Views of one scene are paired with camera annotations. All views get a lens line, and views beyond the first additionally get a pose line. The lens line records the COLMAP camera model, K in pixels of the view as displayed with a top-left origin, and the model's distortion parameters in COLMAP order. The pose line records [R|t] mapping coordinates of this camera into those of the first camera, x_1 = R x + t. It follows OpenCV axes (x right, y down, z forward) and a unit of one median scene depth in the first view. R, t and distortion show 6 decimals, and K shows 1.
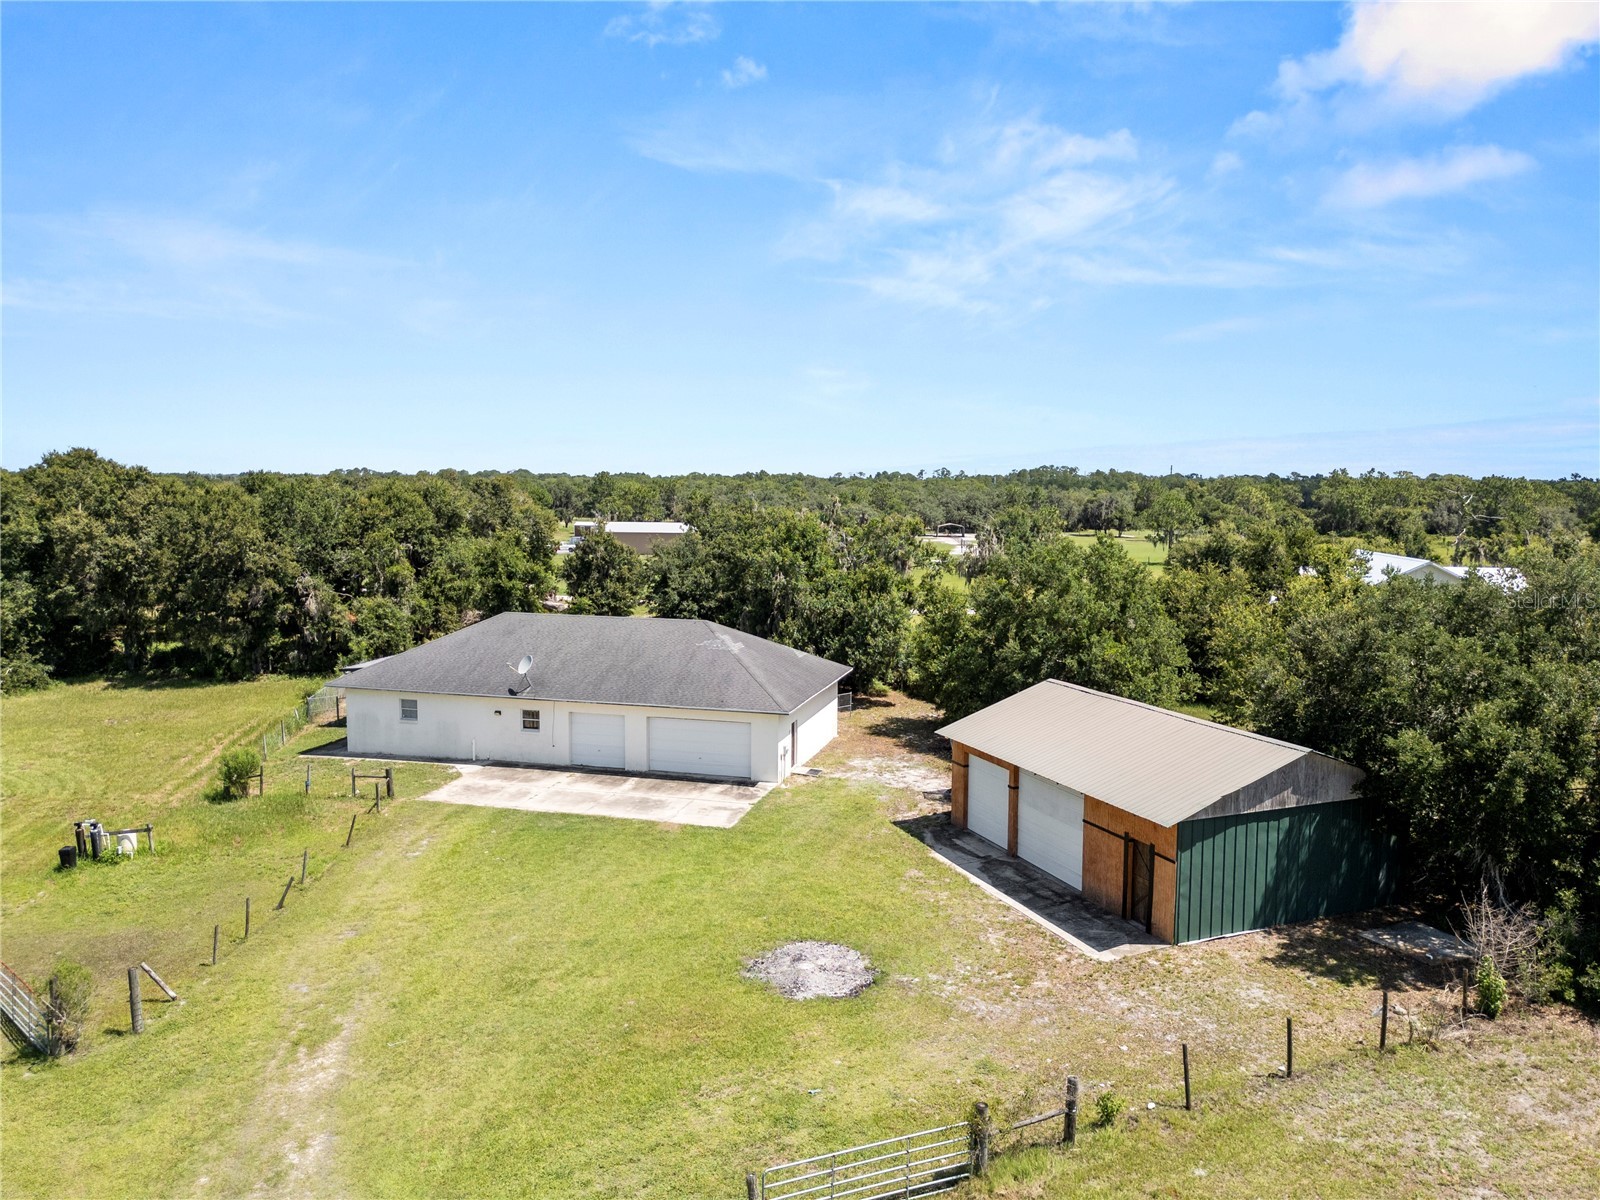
lens RADIAL K [[1123.6, 0, 800.0], [0, 1123.6, 600.0], [0, 0, 1]] dist [0.029793, -0.006535]
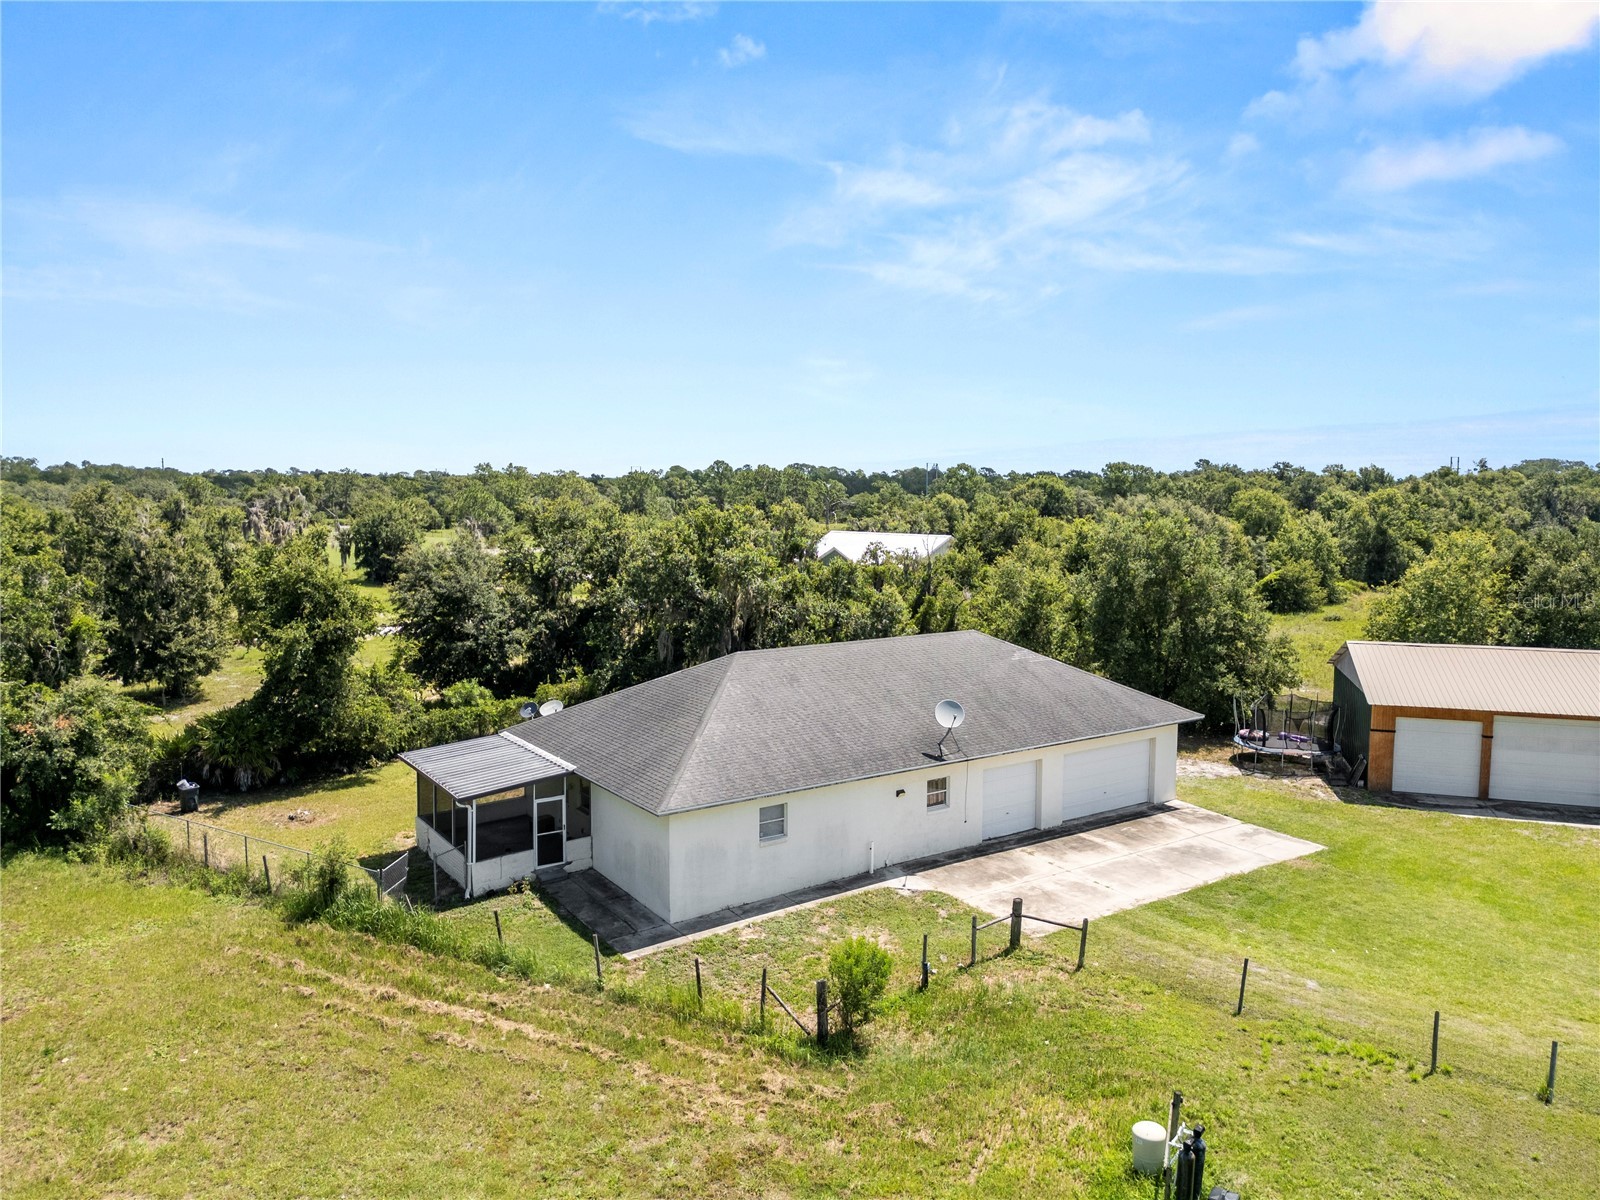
lens RADIAL K [[1082.3, 0, 800.0], [0, 1082.3, 600.0], [0, 0, 1]] dist [0.072857, -0.095716]
pose [[0.648126, -0.074063, 0.757923, -0.800342], [0.084518, 0.996107, 0.025064, -0.036752], [-0.756828, 0.047814, 0.651862, 0.623505]]
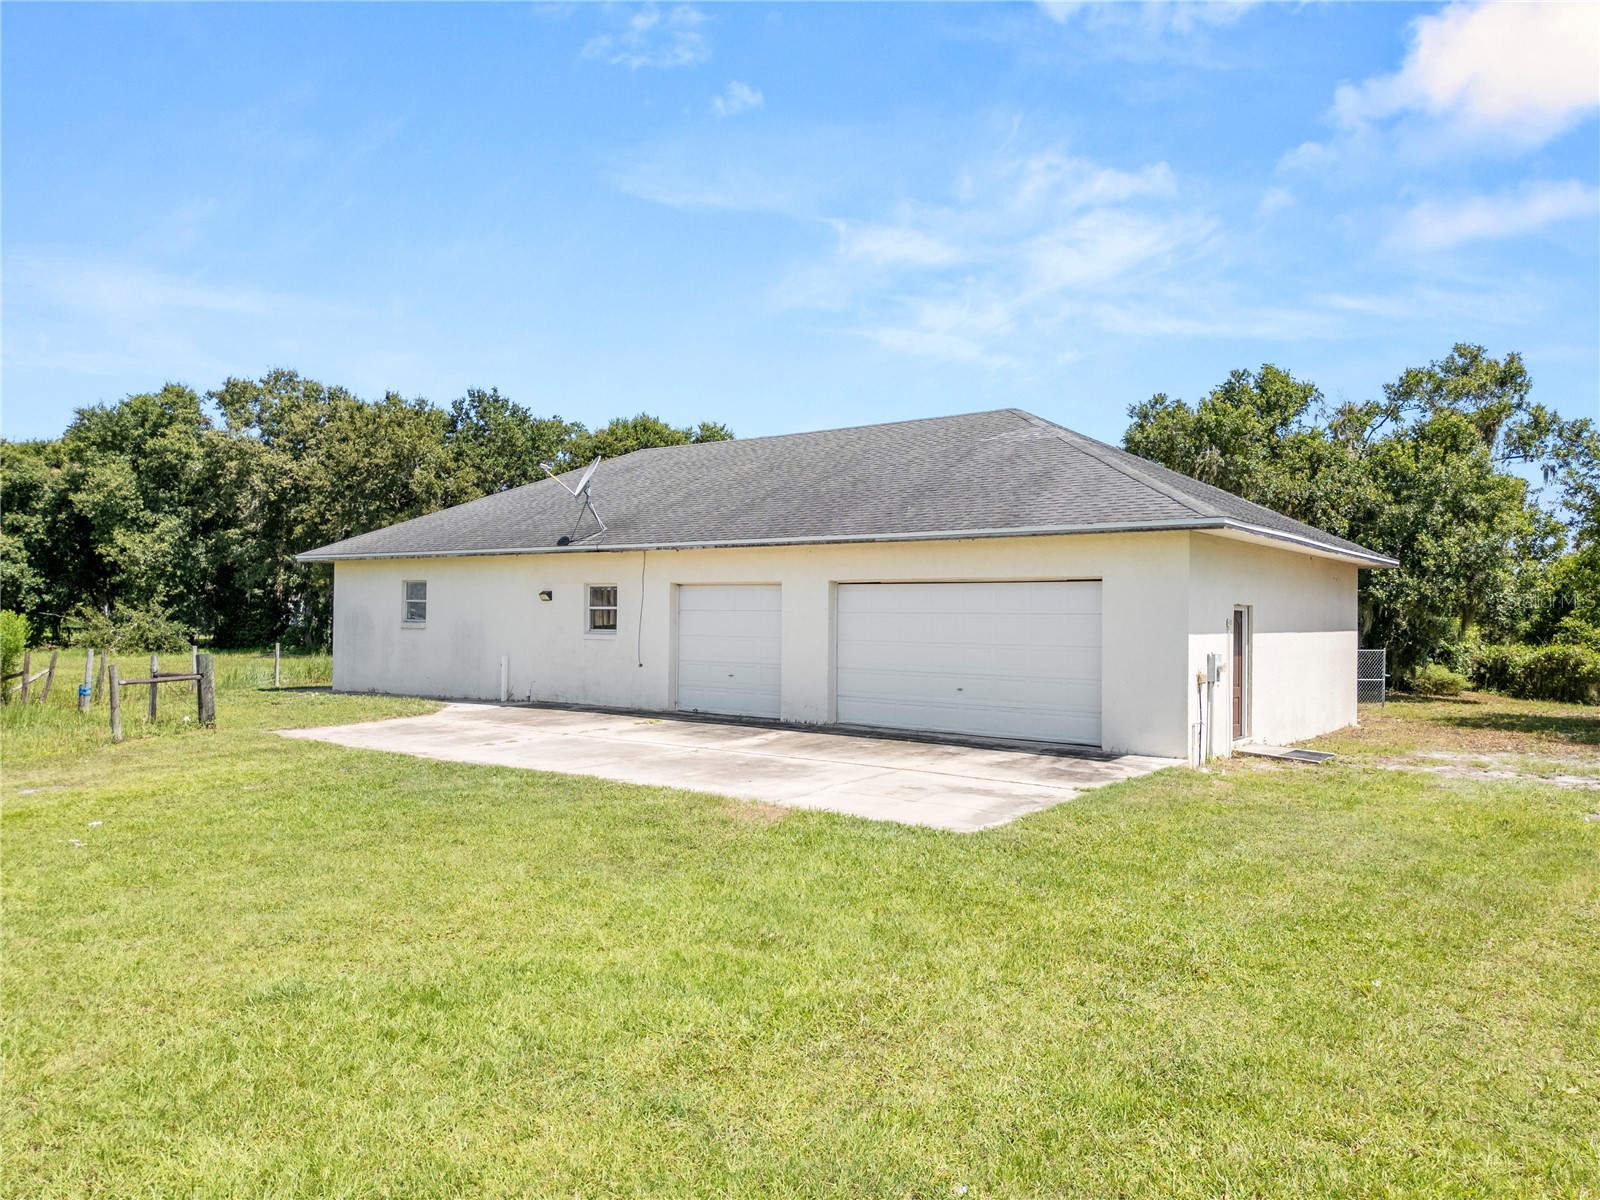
lens RADIAL K [[1115.7, 0, 800.0], [0, 1115.7, 600.0], [0, 0, 1]] dist [0.096714, -0.110872]
pose [[0.929993, 0.000508, -0.367577, -0.003957], [-0.045233, 0.992557, -0.113072, 0.150765], [0.364783, 0.121783, 0.923094, 0.622965]]
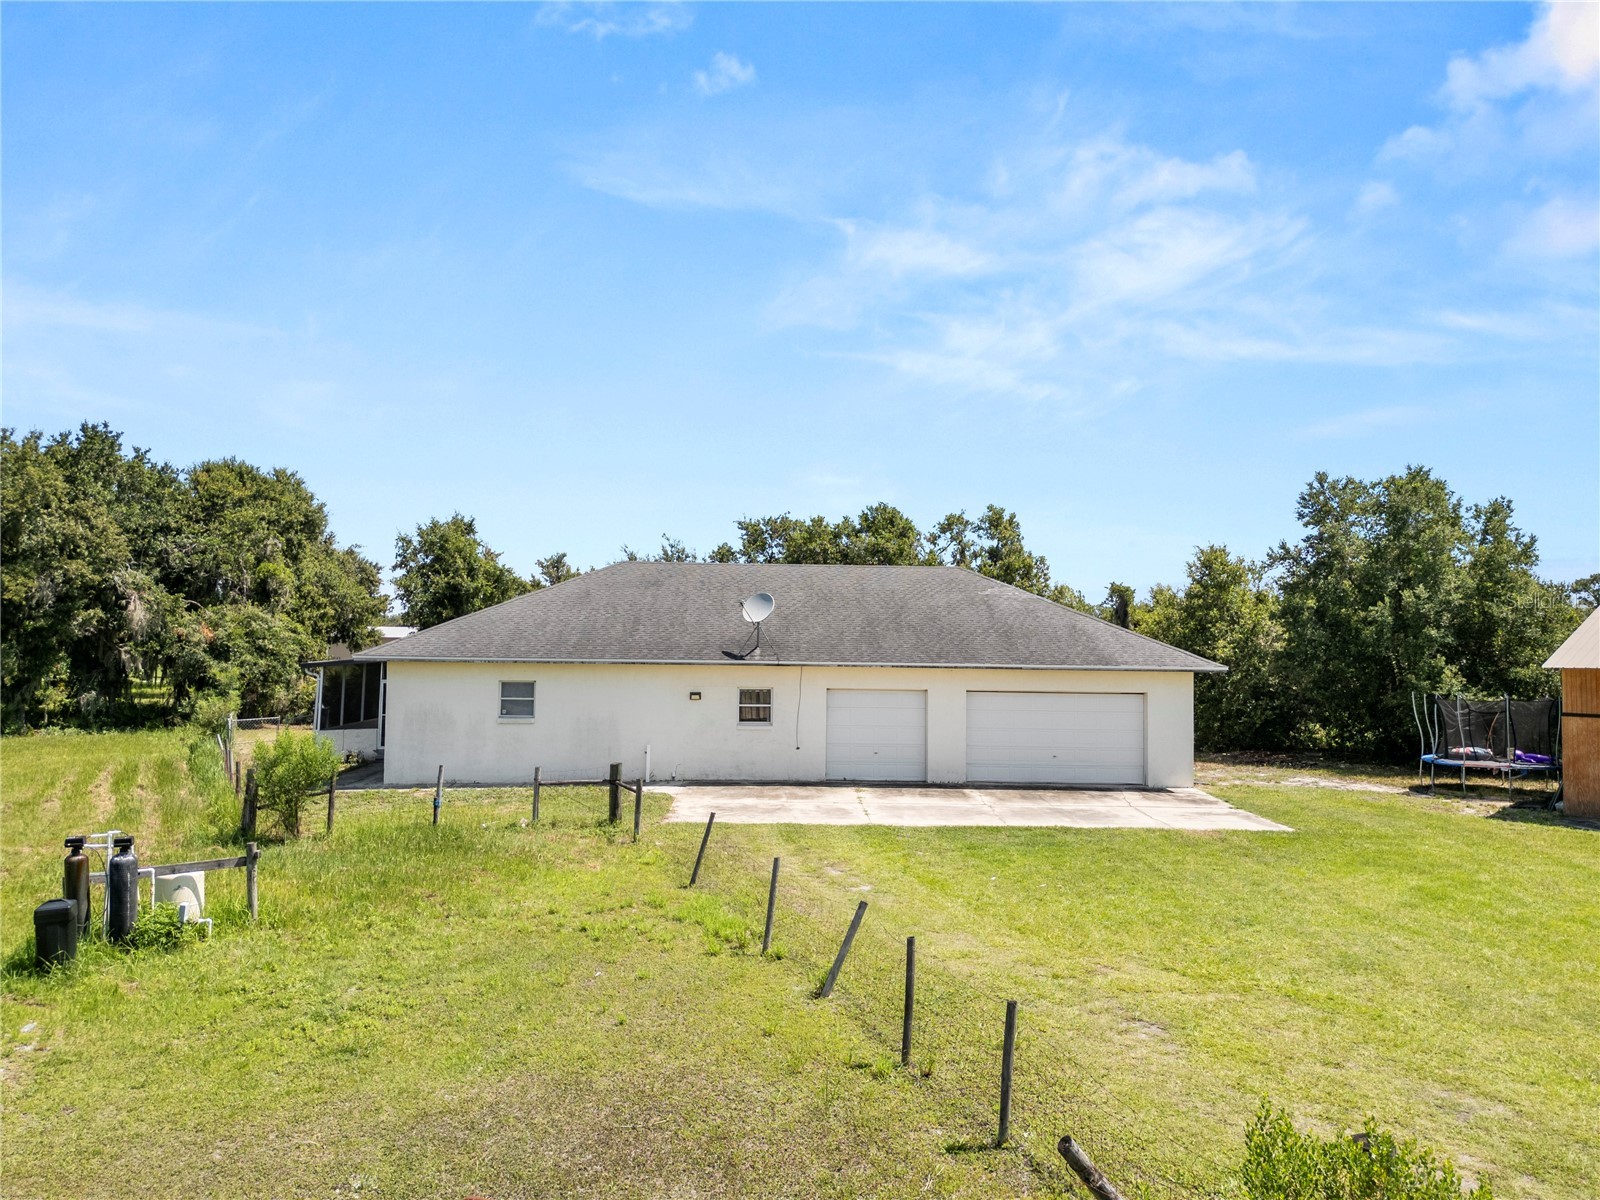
lens RADIAL K [[1115.7, 0, 800.0], [0, 1115.7, 600.0], [0, 0, 1]] dist [0.096714, -0.110872]
pose [[0.952932, 0.018660, 0.302610, -0.397449], [0.024019, 0.990321, -0.136705, 0.133091], [-0.302232, 0.137539, 0.943260, 0.434323]]
